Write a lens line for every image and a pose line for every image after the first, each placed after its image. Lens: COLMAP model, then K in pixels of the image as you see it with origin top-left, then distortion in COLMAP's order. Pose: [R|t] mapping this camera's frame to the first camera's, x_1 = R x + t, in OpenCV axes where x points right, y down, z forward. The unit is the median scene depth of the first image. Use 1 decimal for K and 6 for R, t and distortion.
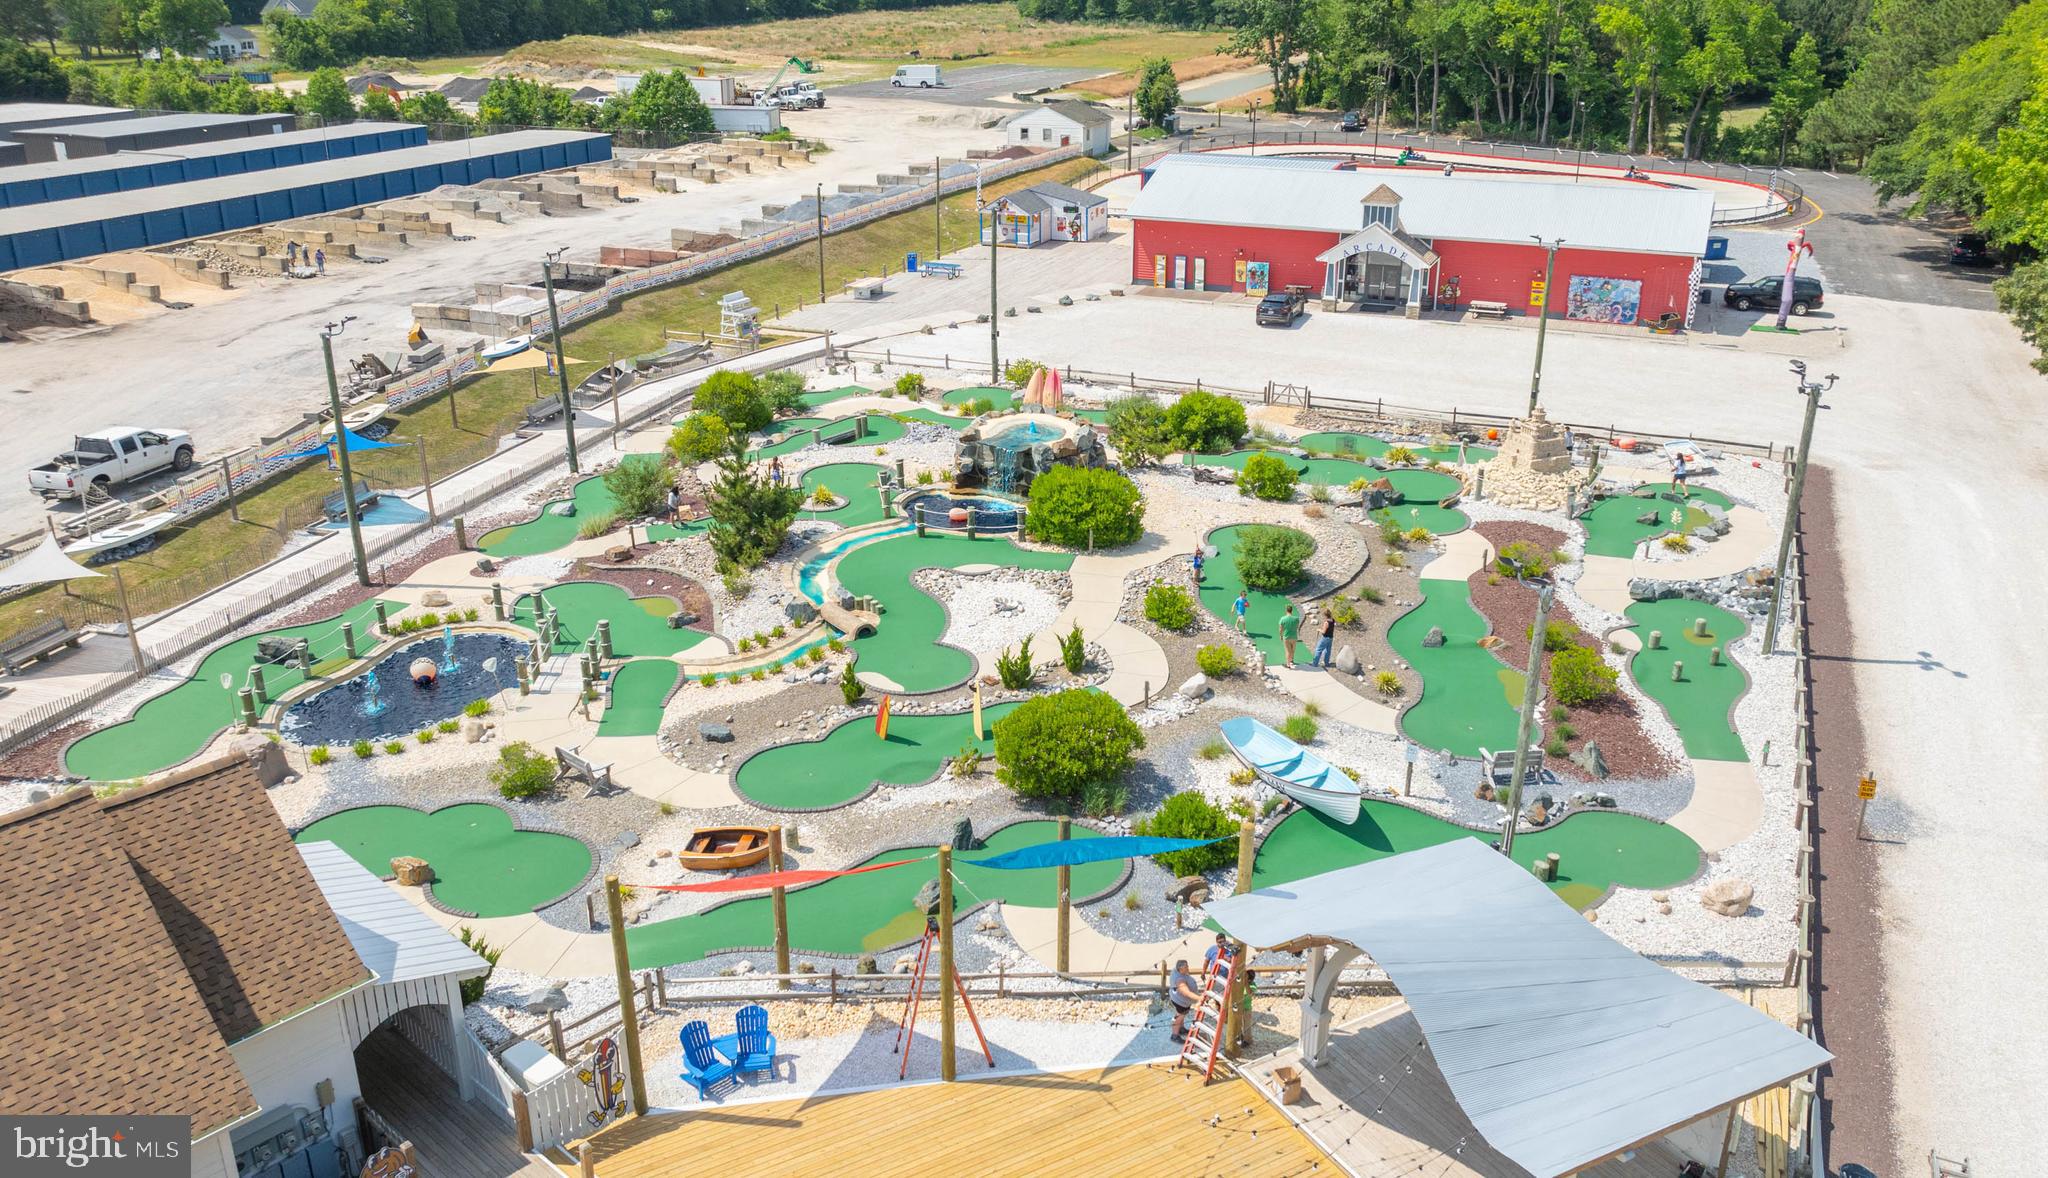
lens RADIAL K [[1655.8, 0, 1024.0], [0, 1655.8, 589.0], [0, 0, 1]] dist [-0.011233, -0.015805]
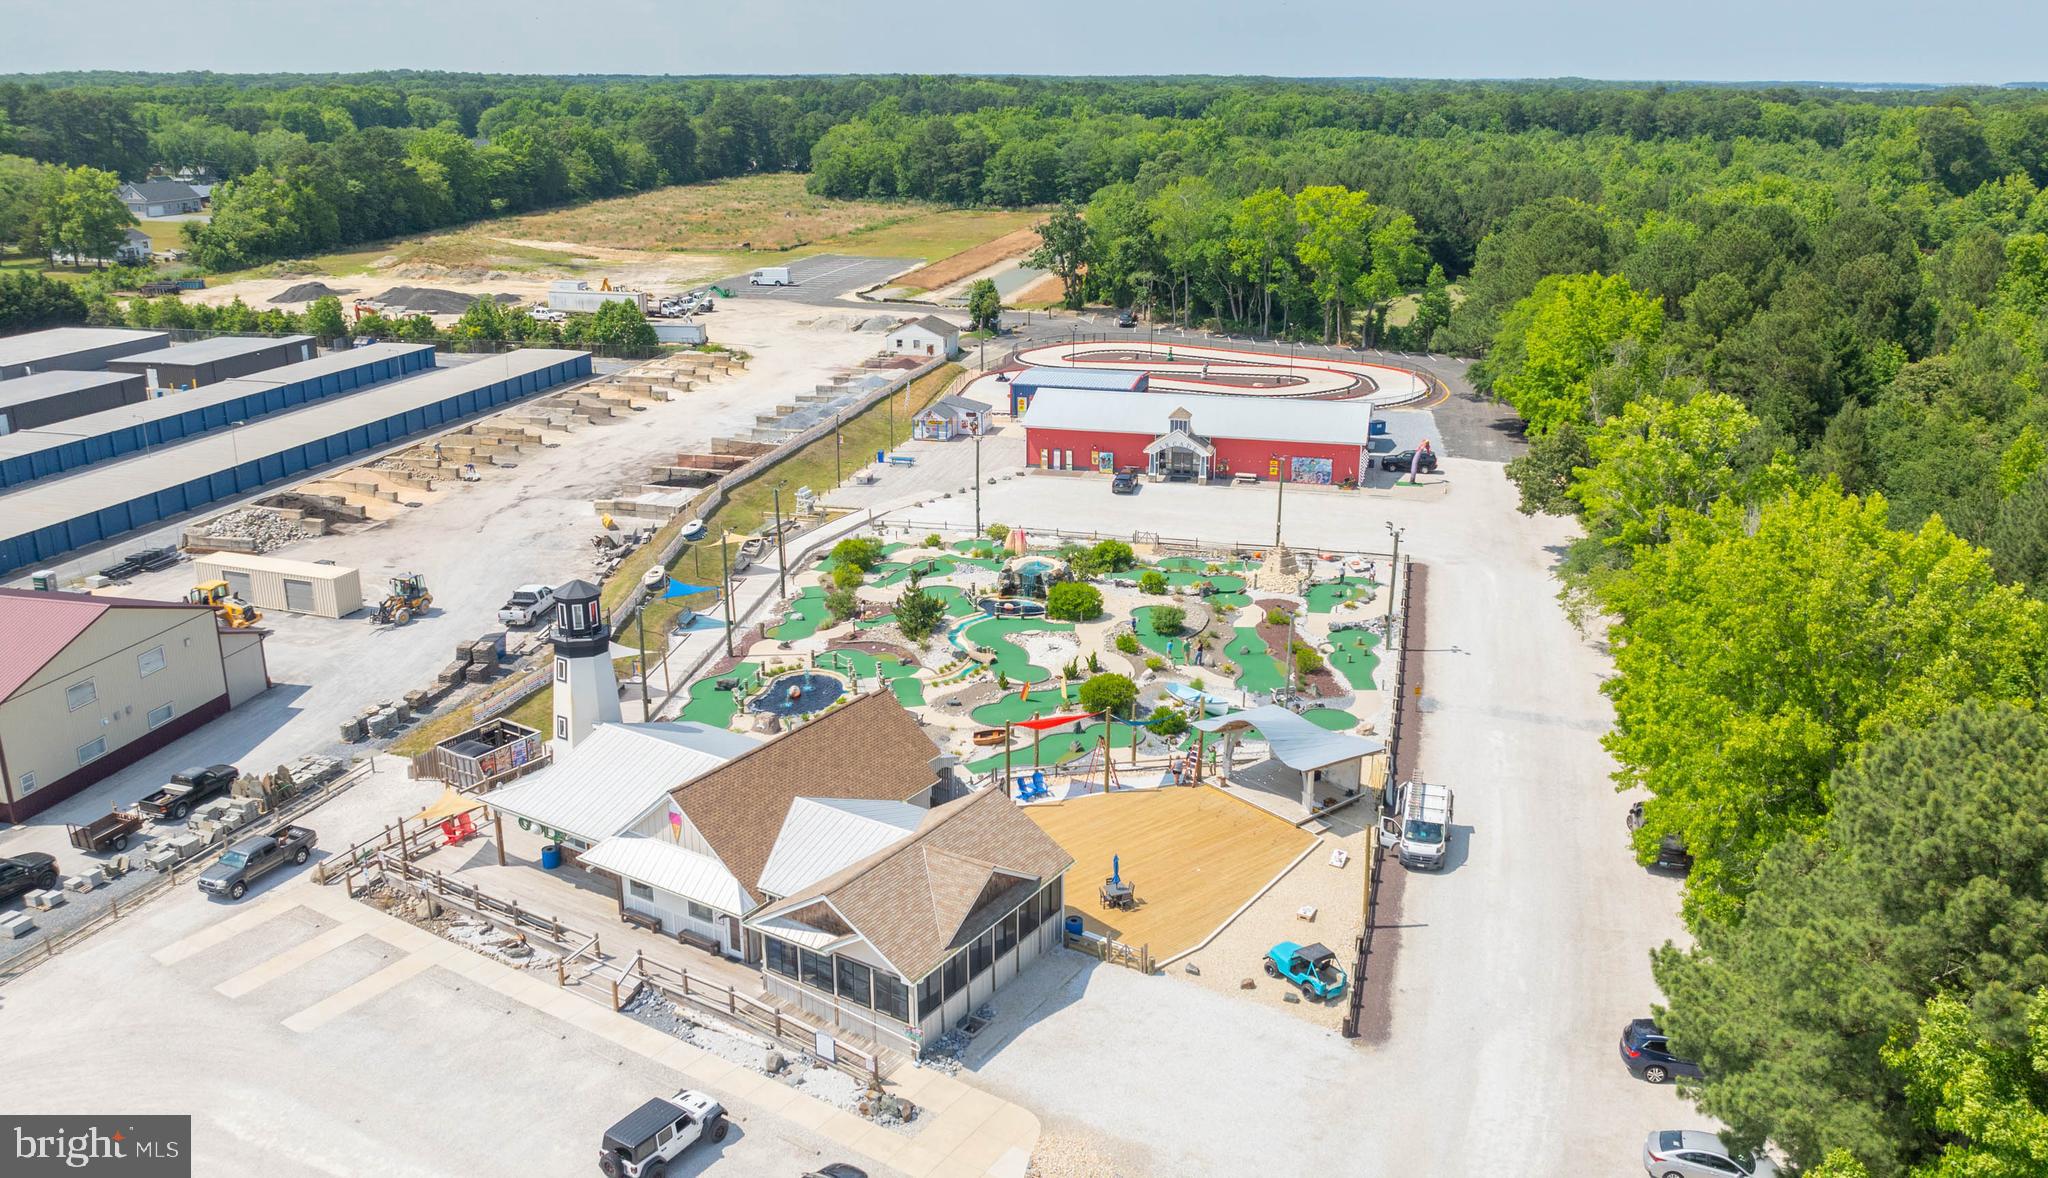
lens RADIAL K [[1655.8, 0, 1024.0], [0, 1655.8, 589.0], [0, 0, 1]] dist [-0.011233, -0.015805]
pose [[0.987412, -0.047324, 0.150924, -0.274199], [0.057726, 0.996195, -0.065301, 0.054407], [-0.147259, 0.073191, 0.986386, -0.843062]]
